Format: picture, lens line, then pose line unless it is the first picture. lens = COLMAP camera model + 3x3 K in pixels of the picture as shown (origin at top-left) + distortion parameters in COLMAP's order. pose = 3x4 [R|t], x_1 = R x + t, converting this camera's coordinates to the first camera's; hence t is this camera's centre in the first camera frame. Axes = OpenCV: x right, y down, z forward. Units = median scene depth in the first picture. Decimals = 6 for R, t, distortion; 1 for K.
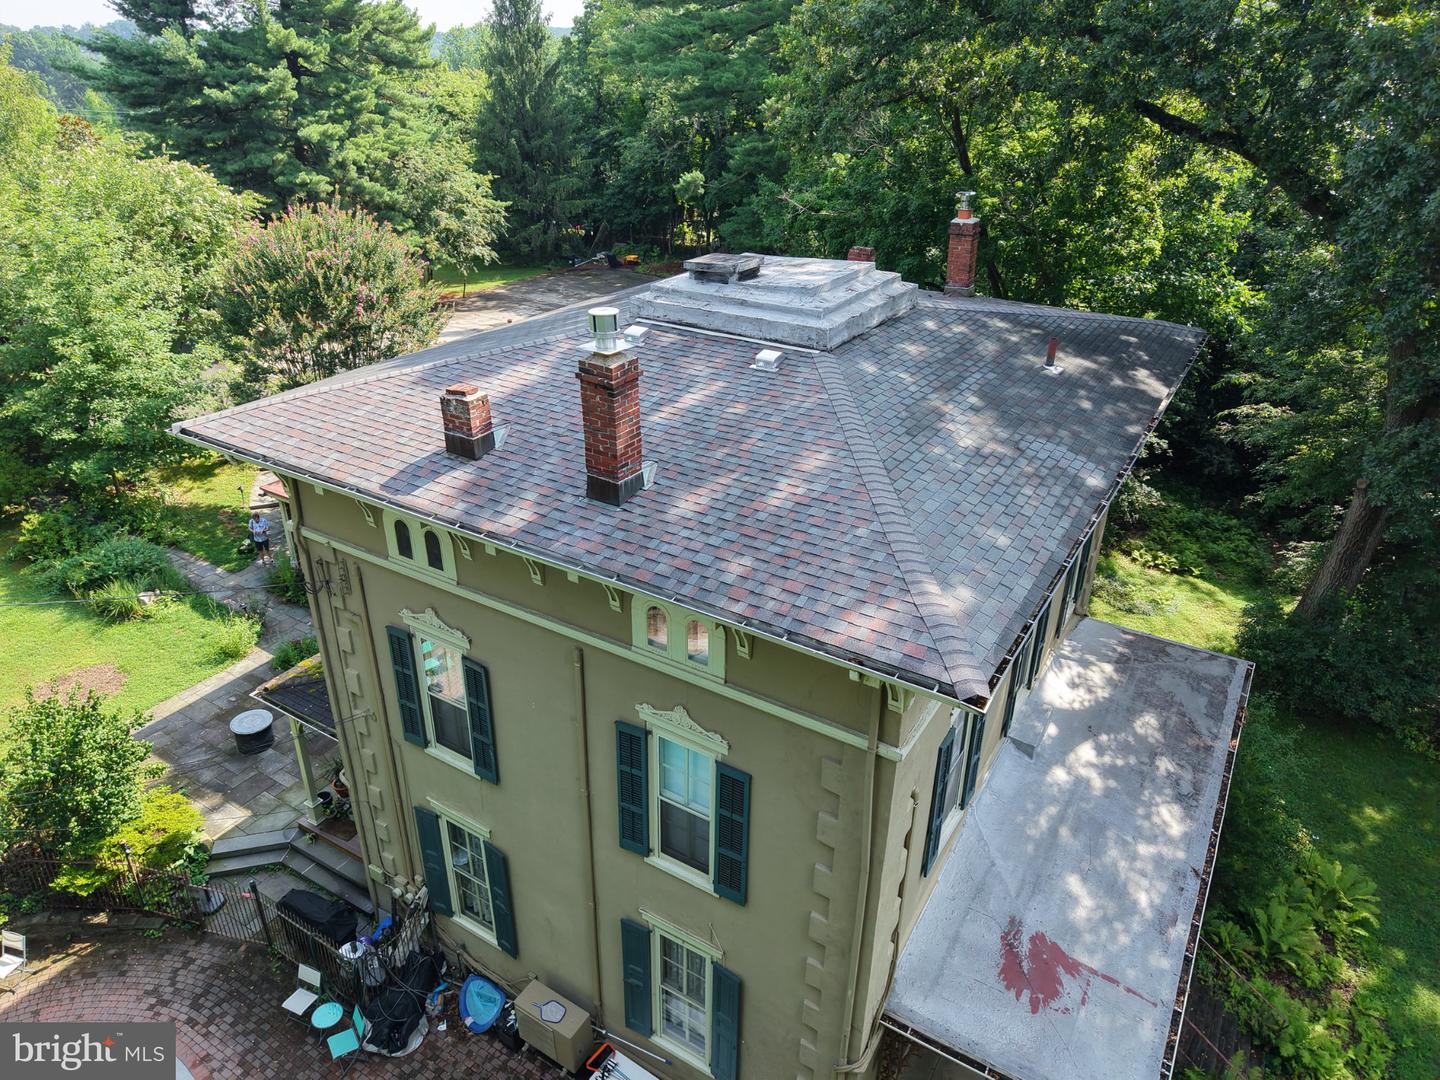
lens RADIAL K [[964.3, 0, 717.4], [0, 964.3, 526.5], [0, 0, 1]] dist [0.027057, -0.025872]
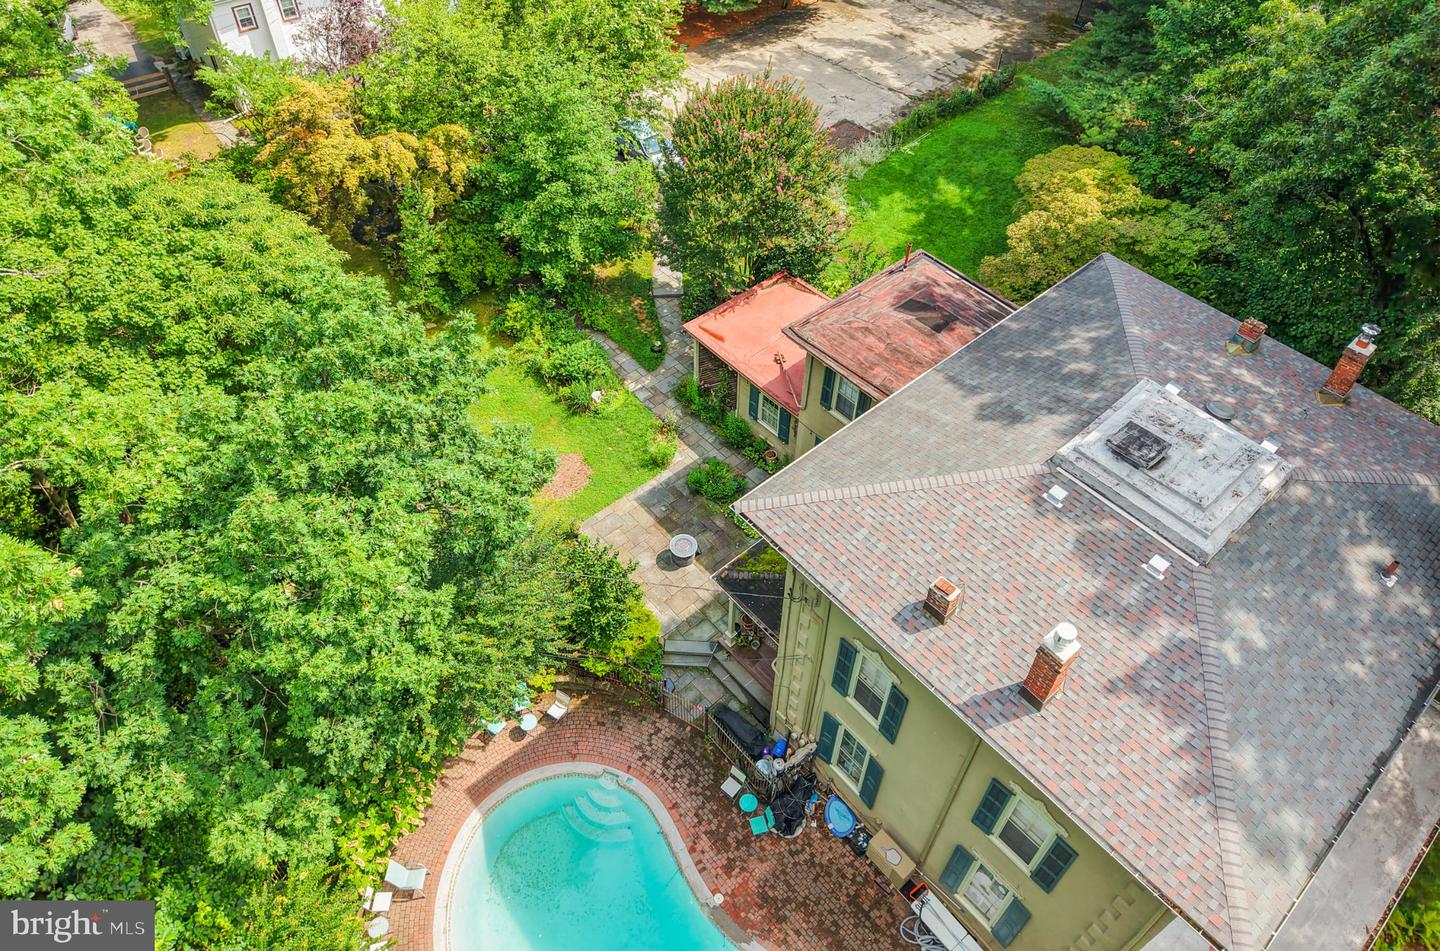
lens RADIAL K [[966.7, 0, 718.9], [0, 966.7, 402.8], [0, 0, 1]] dist [0.018661, -0.017357]
pose [[0.956010, 0.213215, -0.201457, -0.268572], [-0.139341, 0.934438, 0.327733, -0.642900], [0.258127, -0.285245, 0.923042, -0.310726]]
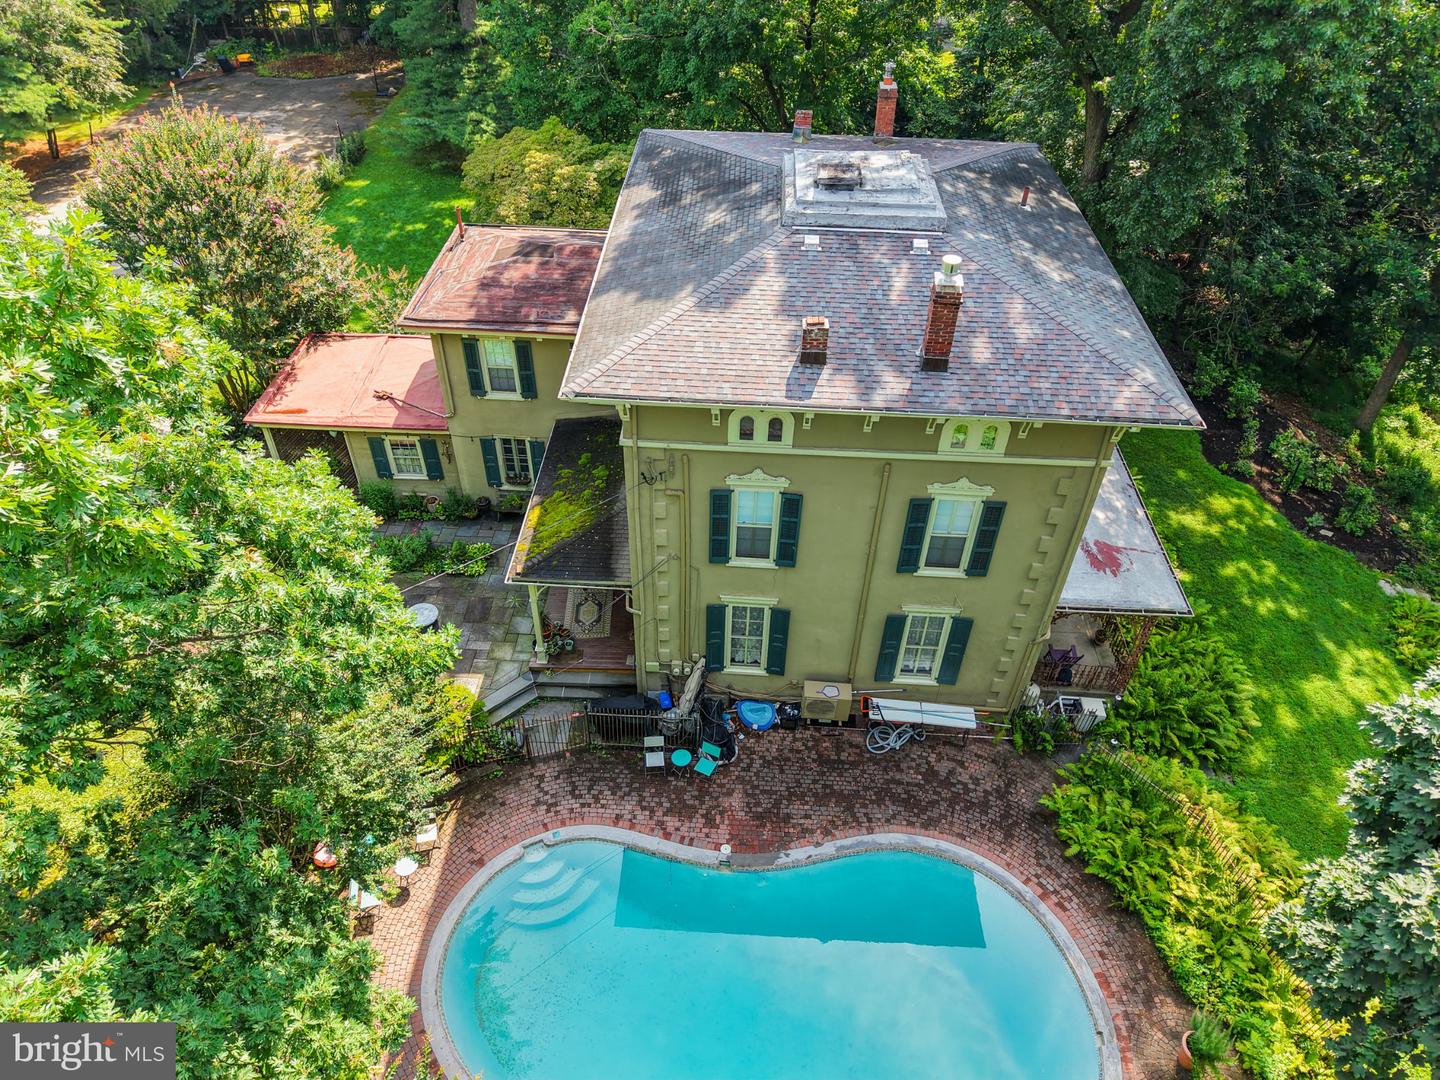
lens RADIAL K [[964.3, 0, 722.0], [0, 964.3, 533.5], [0, 0, 1]] dist [0.027057, -0.025872]
pose [[0.875125, -0.314705, 0.367583, -0.782697], [0.207586, 0.930337, 0.302294, -0.236698], [-0.437110, -0.188240, 0.879489, -0.238995]]
